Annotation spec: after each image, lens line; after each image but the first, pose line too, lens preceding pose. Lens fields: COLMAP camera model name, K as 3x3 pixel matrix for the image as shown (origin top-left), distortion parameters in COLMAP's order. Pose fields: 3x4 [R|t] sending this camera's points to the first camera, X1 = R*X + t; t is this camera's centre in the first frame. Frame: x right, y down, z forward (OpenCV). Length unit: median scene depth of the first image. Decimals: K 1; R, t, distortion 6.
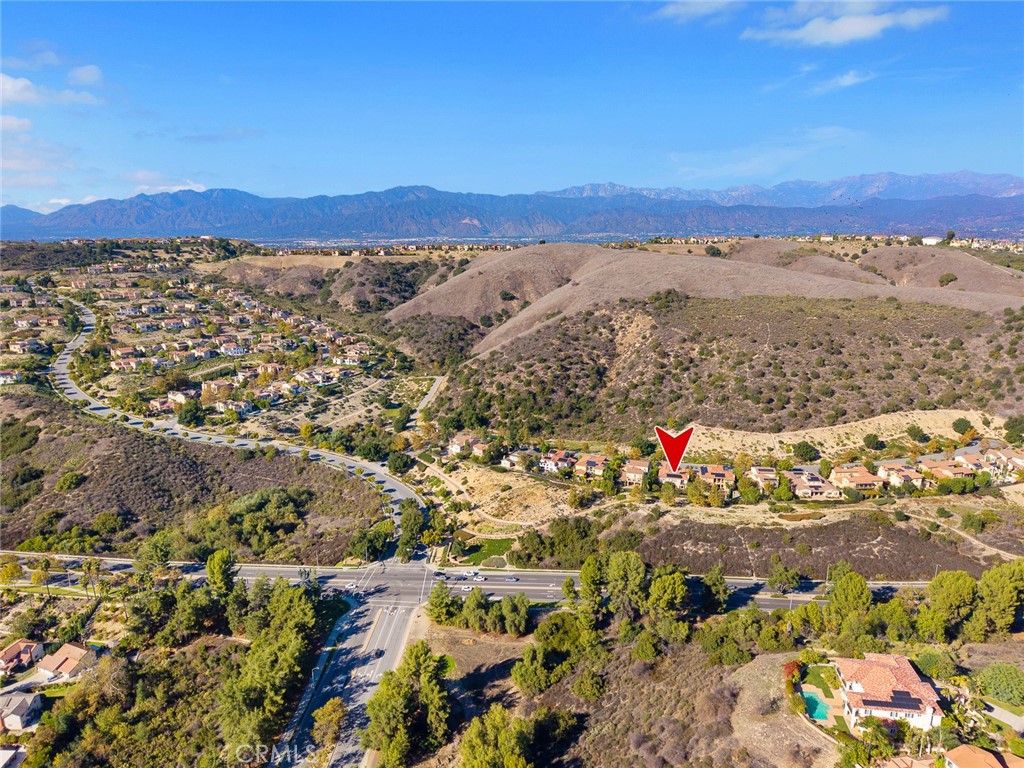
lens RADIAL K [[688.8, 0, 512.0], [0, 688.8, 384.0], [0, 0, 1]] dist [0.007494, 0.002087]
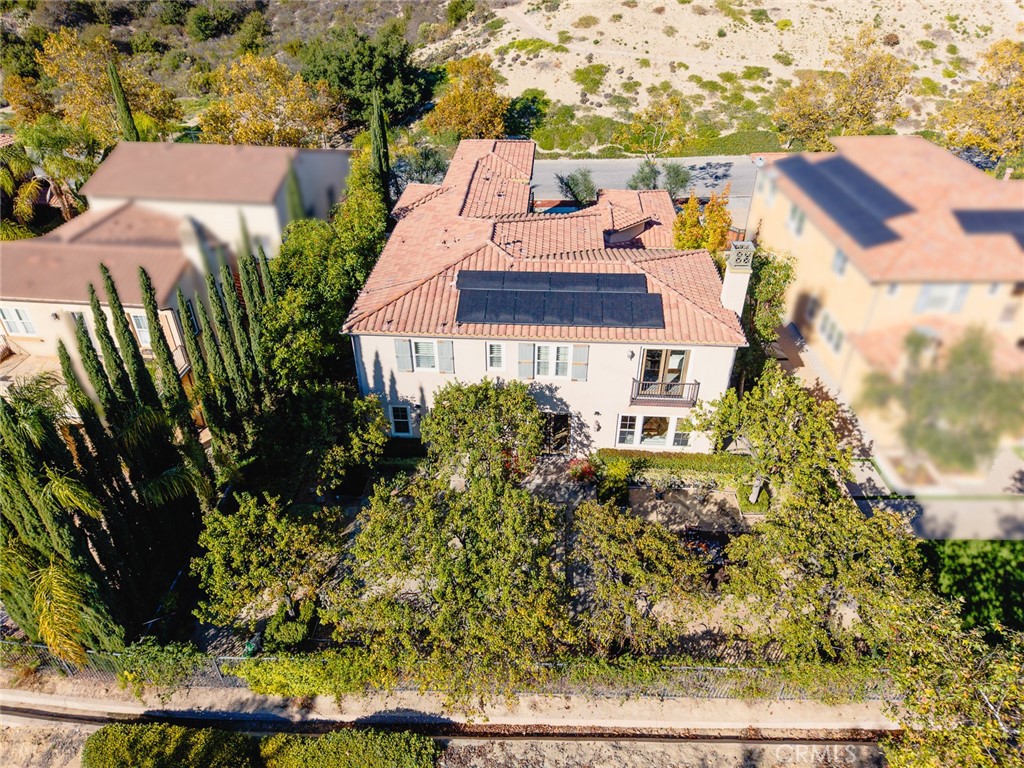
lens RADIAL K [[688.8, 0, 512.0], [0, 688.8, 384.0], [0, 0, 1]] dist [0.007494, 0.002087]
pose [[0.980678, -0.112537, 0.160019, 0.213174], [0.041615, 0.919256, 0.391453, 0.109244], [-0.191152, -0.377231, 0.906178, 0.910456]]
